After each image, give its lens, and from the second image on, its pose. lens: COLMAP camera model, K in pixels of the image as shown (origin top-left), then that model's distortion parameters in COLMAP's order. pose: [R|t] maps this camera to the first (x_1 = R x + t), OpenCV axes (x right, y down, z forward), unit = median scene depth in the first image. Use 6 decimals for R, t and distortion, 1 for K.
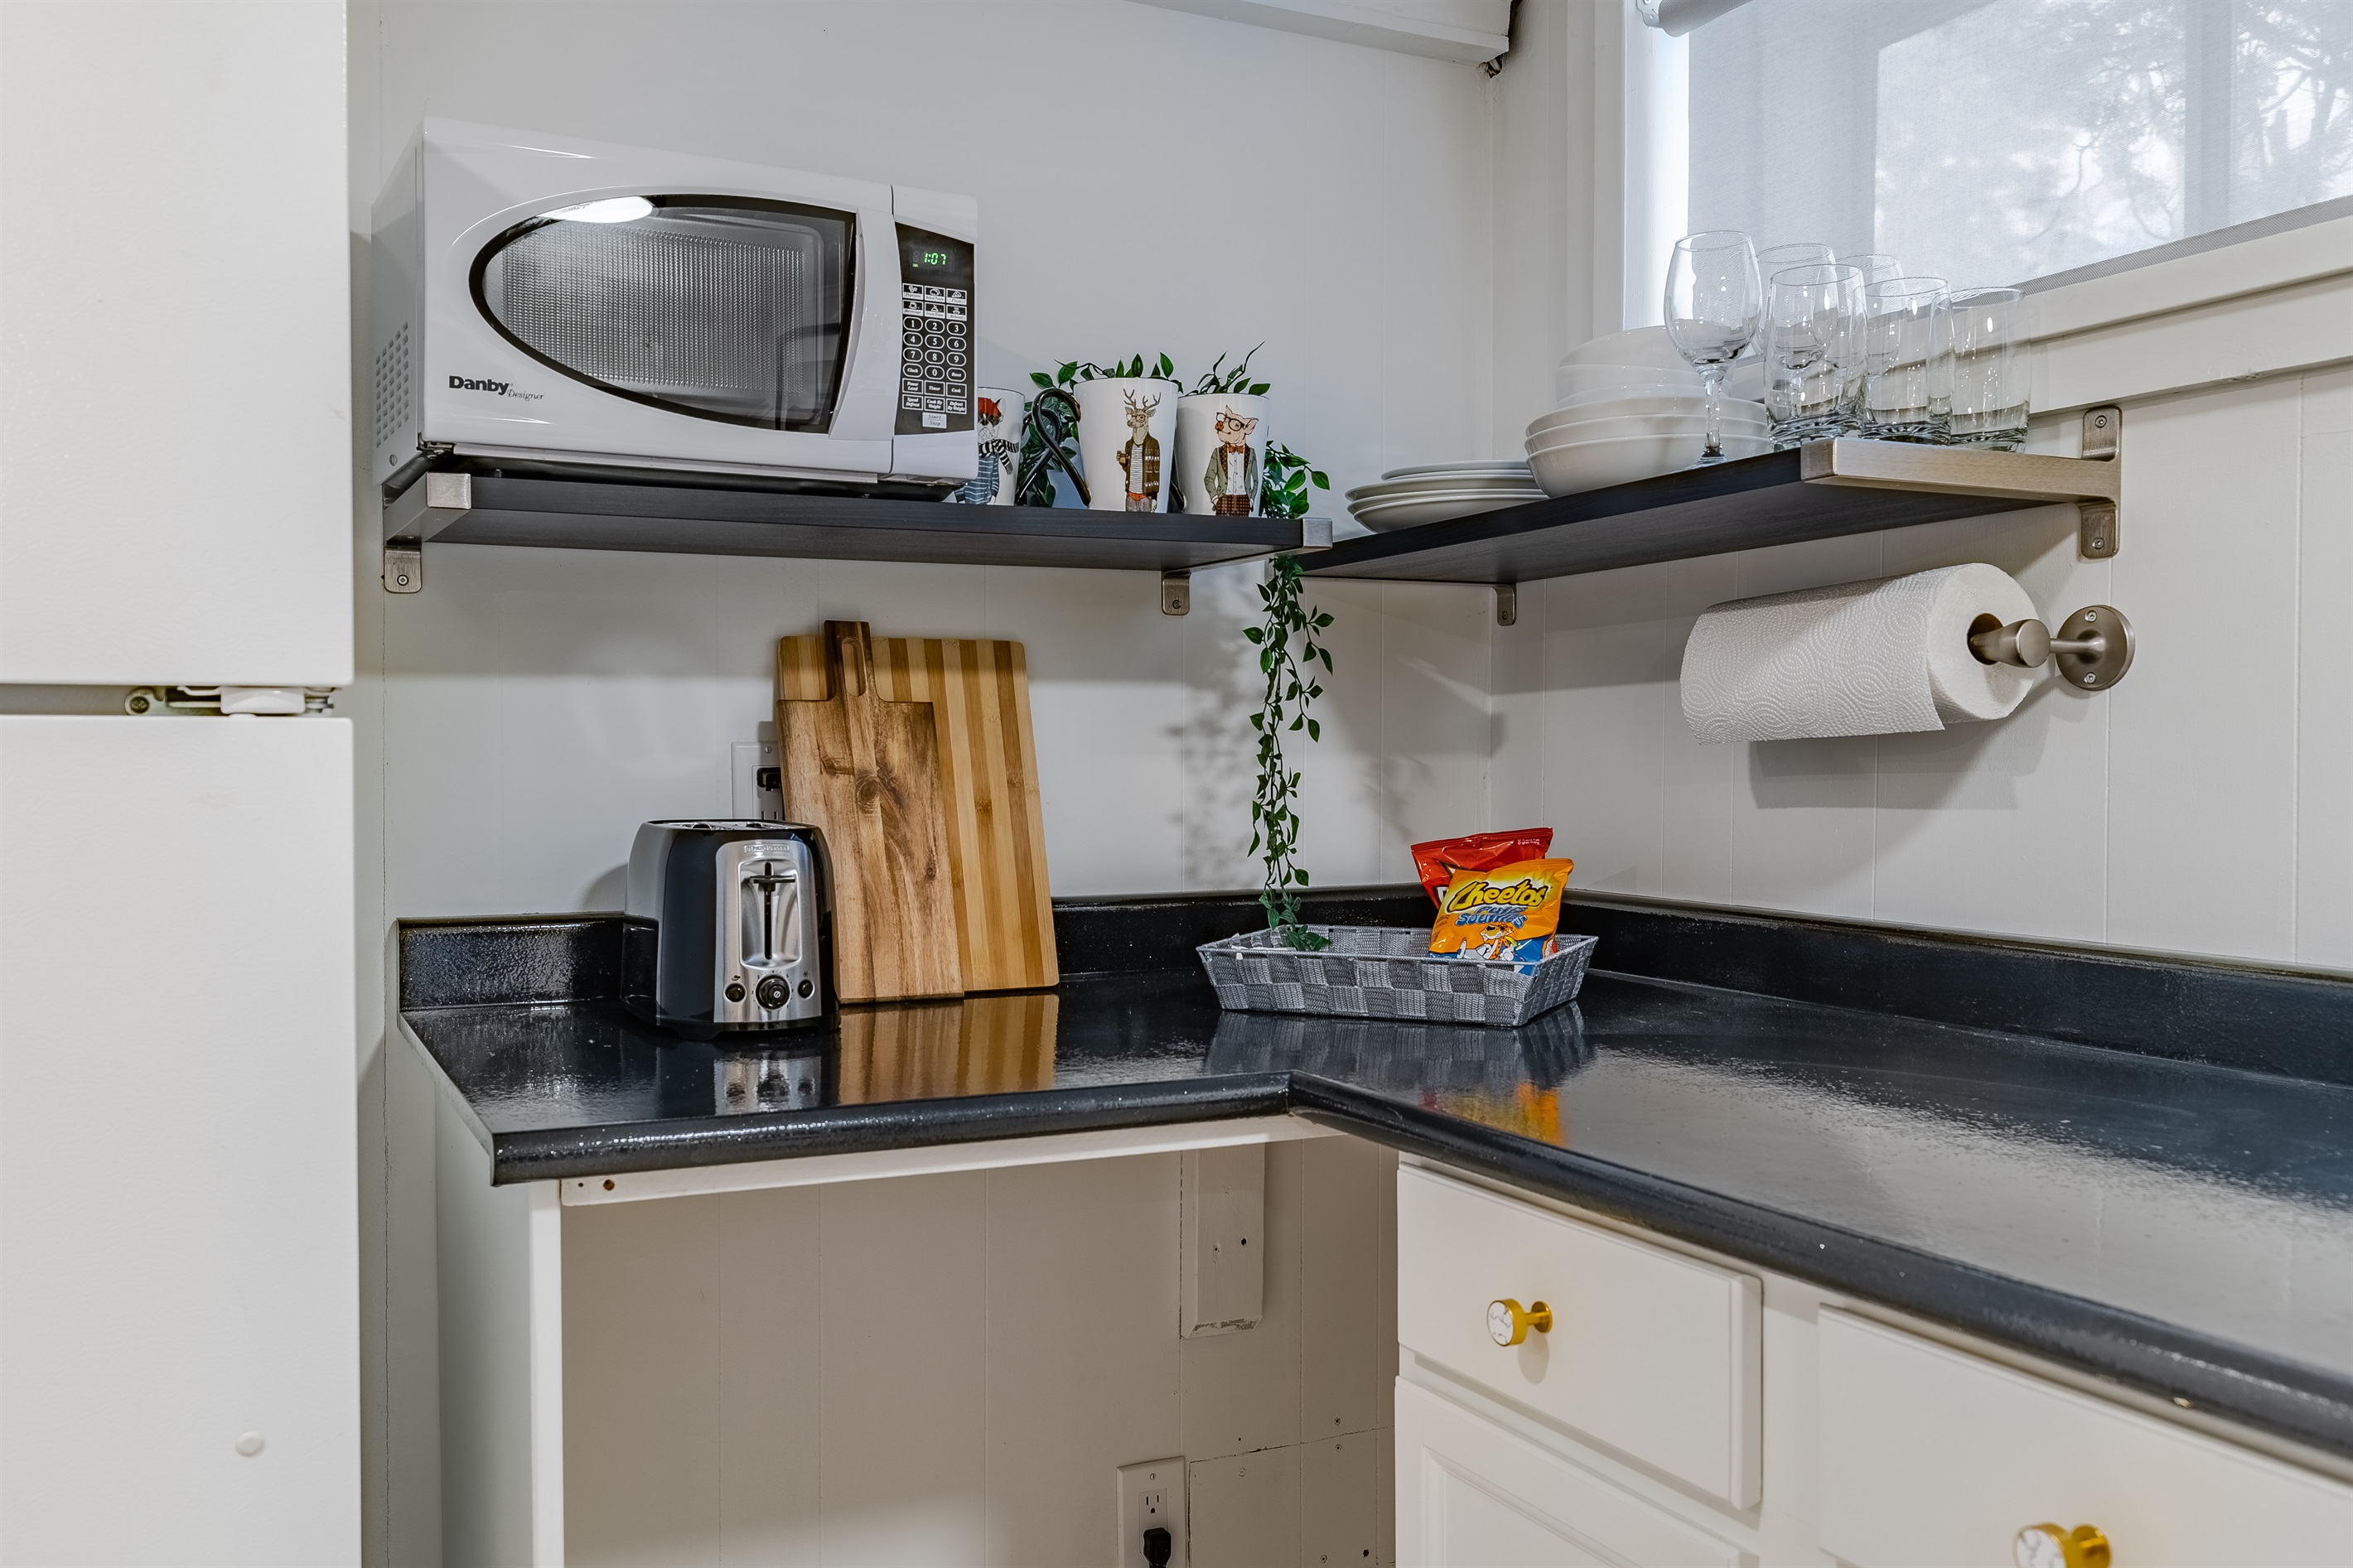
lens RADIAL K [[1974.1, 0, 1175.1], [0, 1974.1, 784.5], [0, 0, 1]] dist [-0.014841, -0.004885]
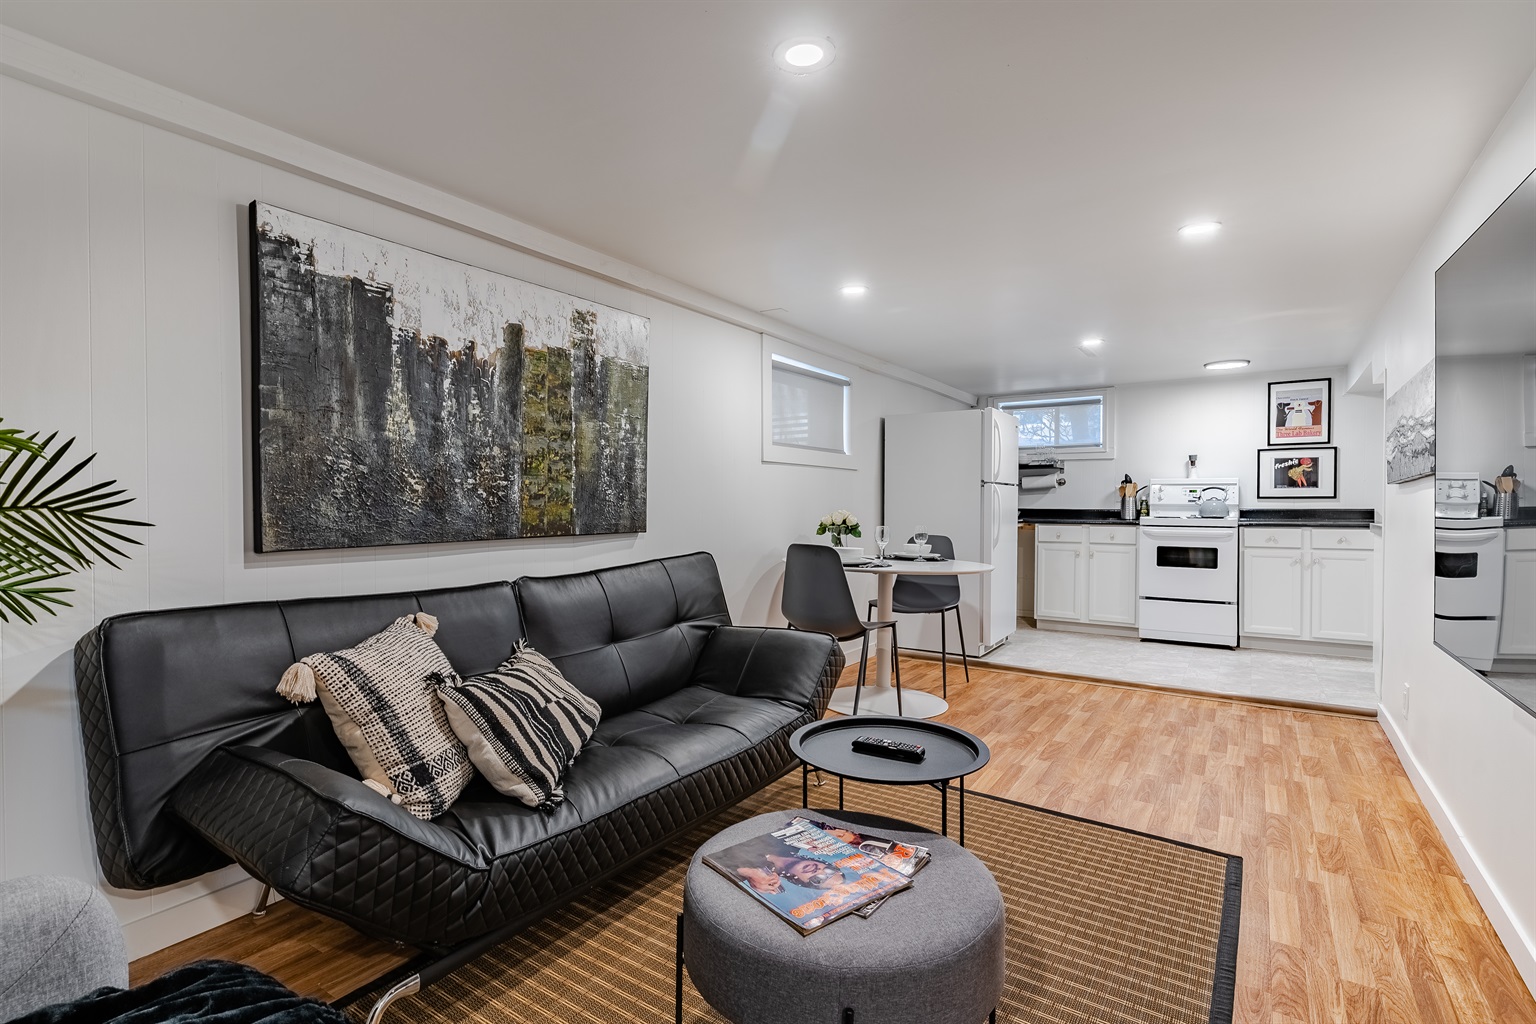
lens RADIAL K [[722.5, 0, 762.0], [0, 722.5, 512.2], [0, 0, 1]] dist [-0.002692, -0.000028]
pose [[0.868559, -0.004392, 0.495566, -2.914465], [0.009873, 0.999916, -0.008441, 0.114717], [-0.495487, 0.012224, 0.868529, -1.621479]]
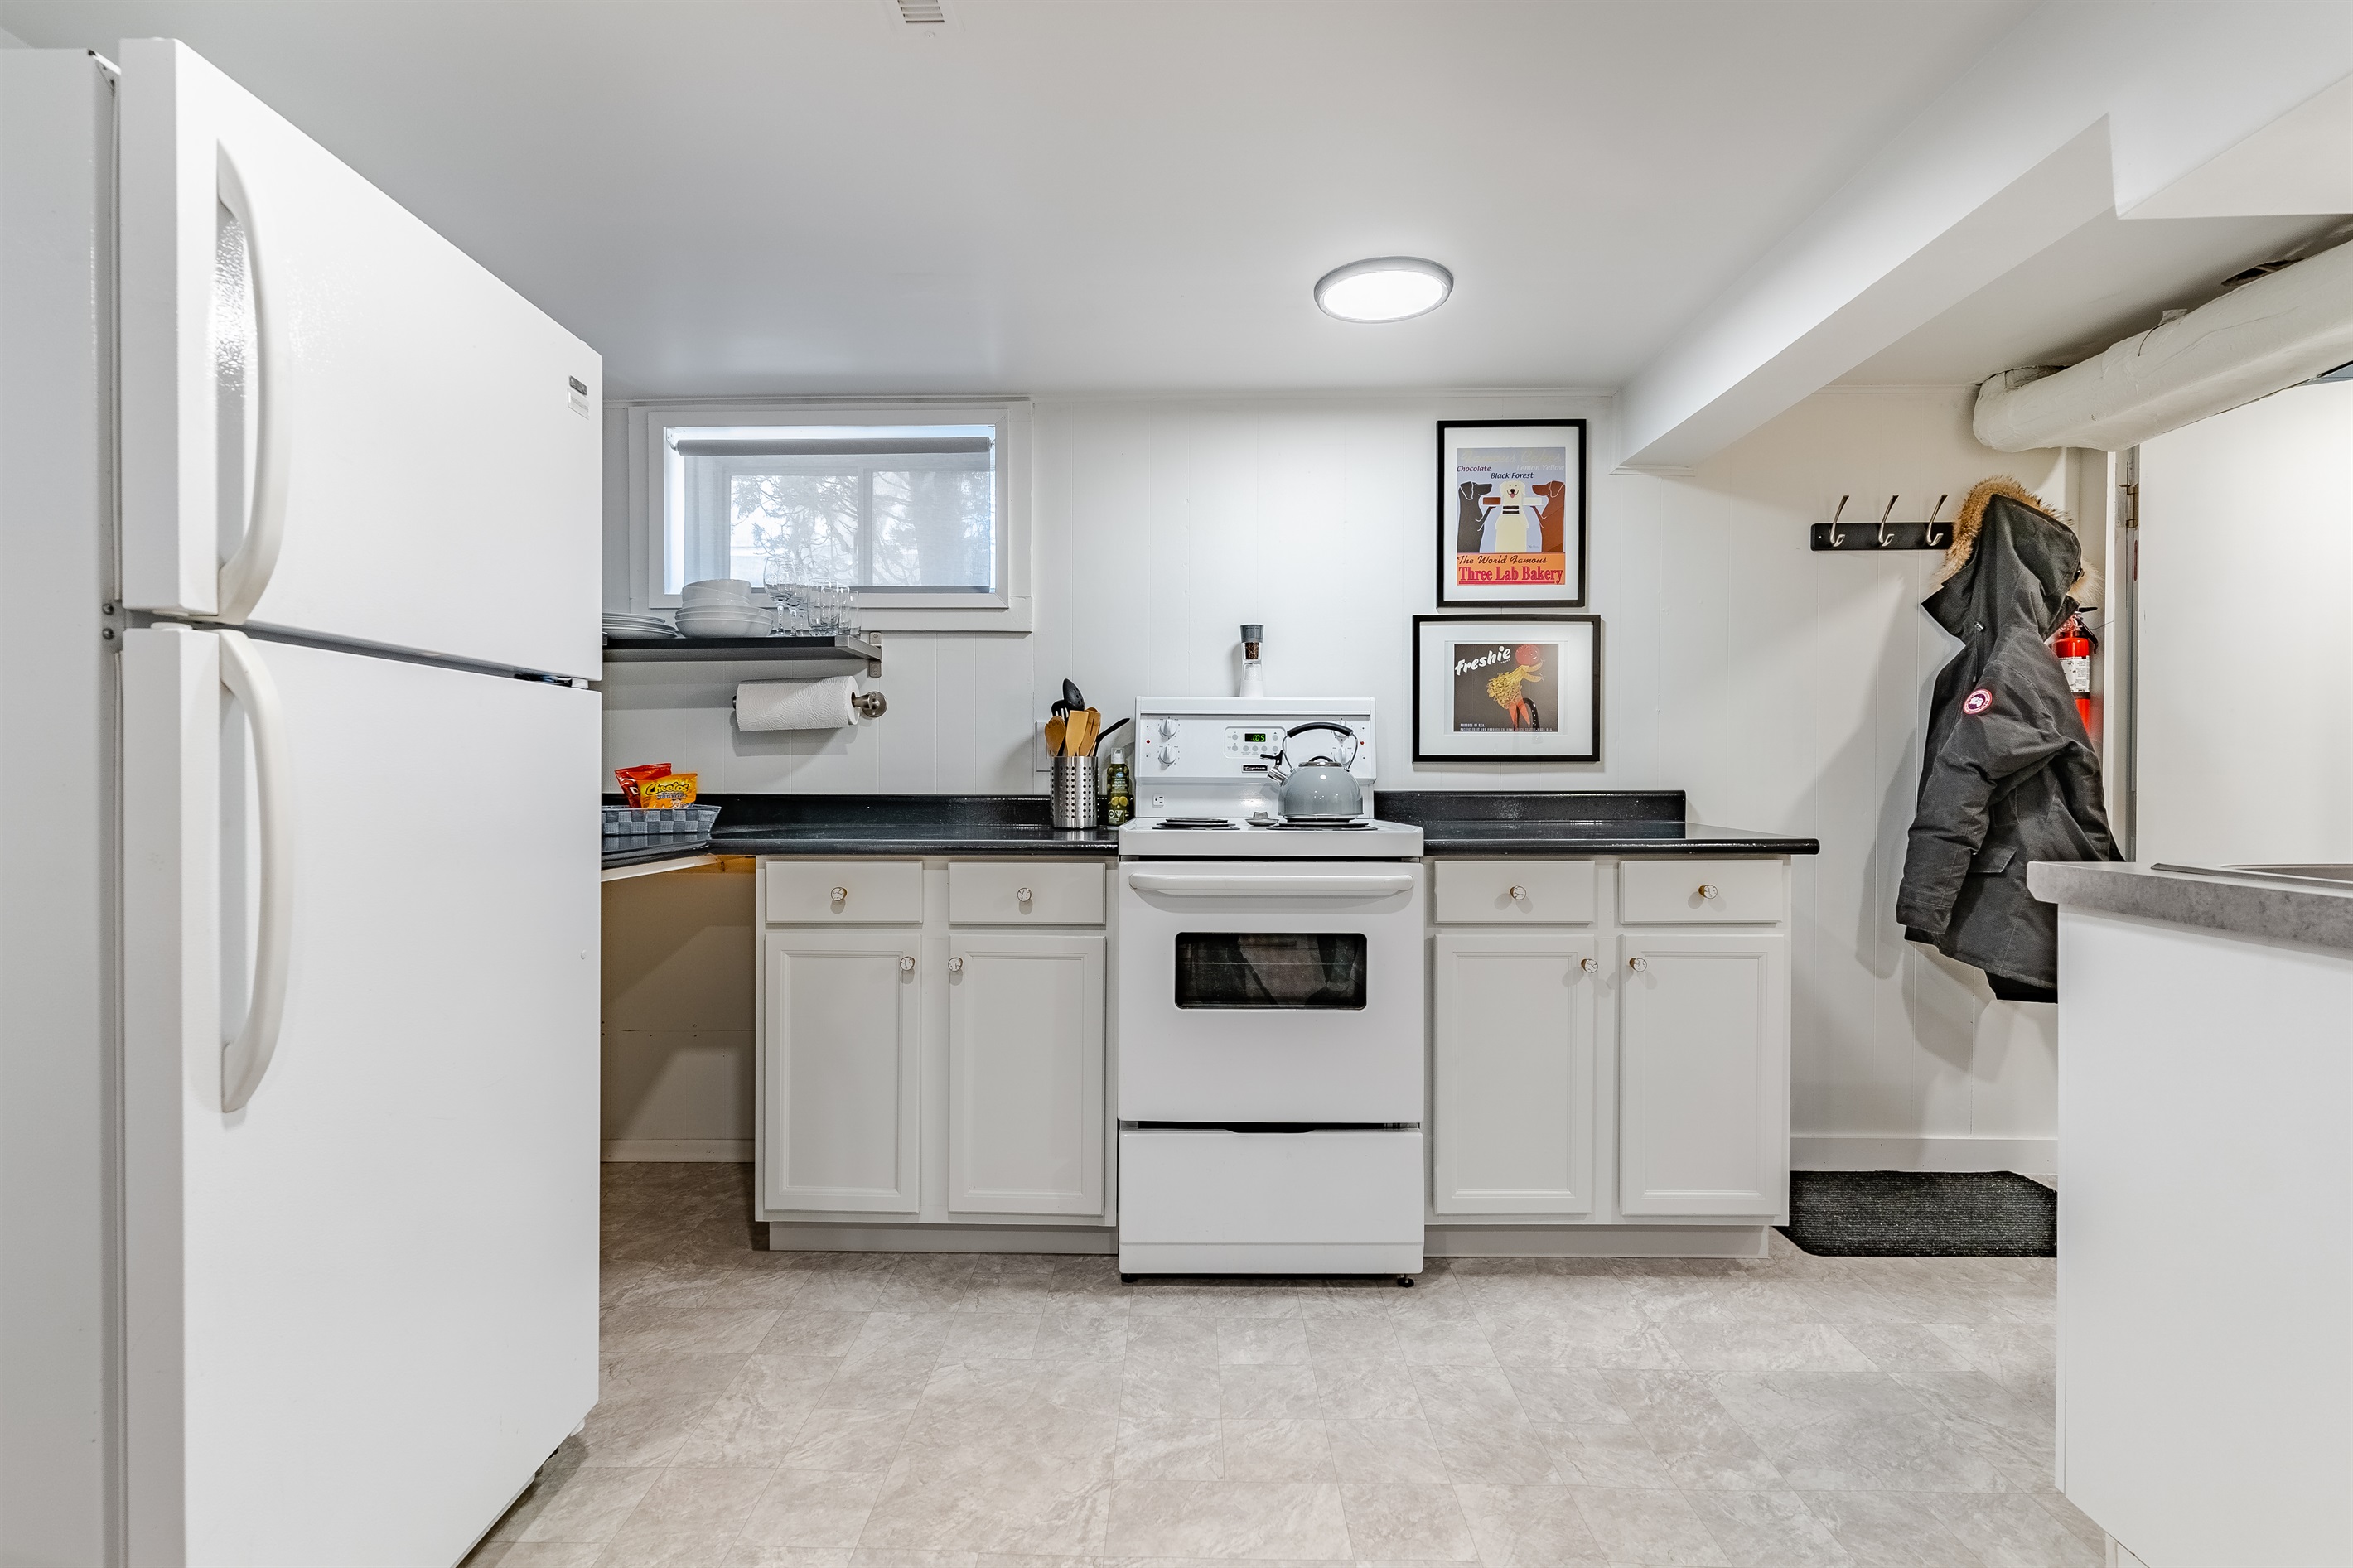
lens RADIAL K [[1106.7, 0, 1173.9], [0, 1106.7, 790.4], [0, 0, 1]] dist [-0.002692, -0.000028]
pose [[0.456160, -0.014343, 0.889782, -0.939464], [0.020472, 0.999775, 0.005621, 0.073720], [-0.889662, 0.015651, 0.456351, -0.281669]]
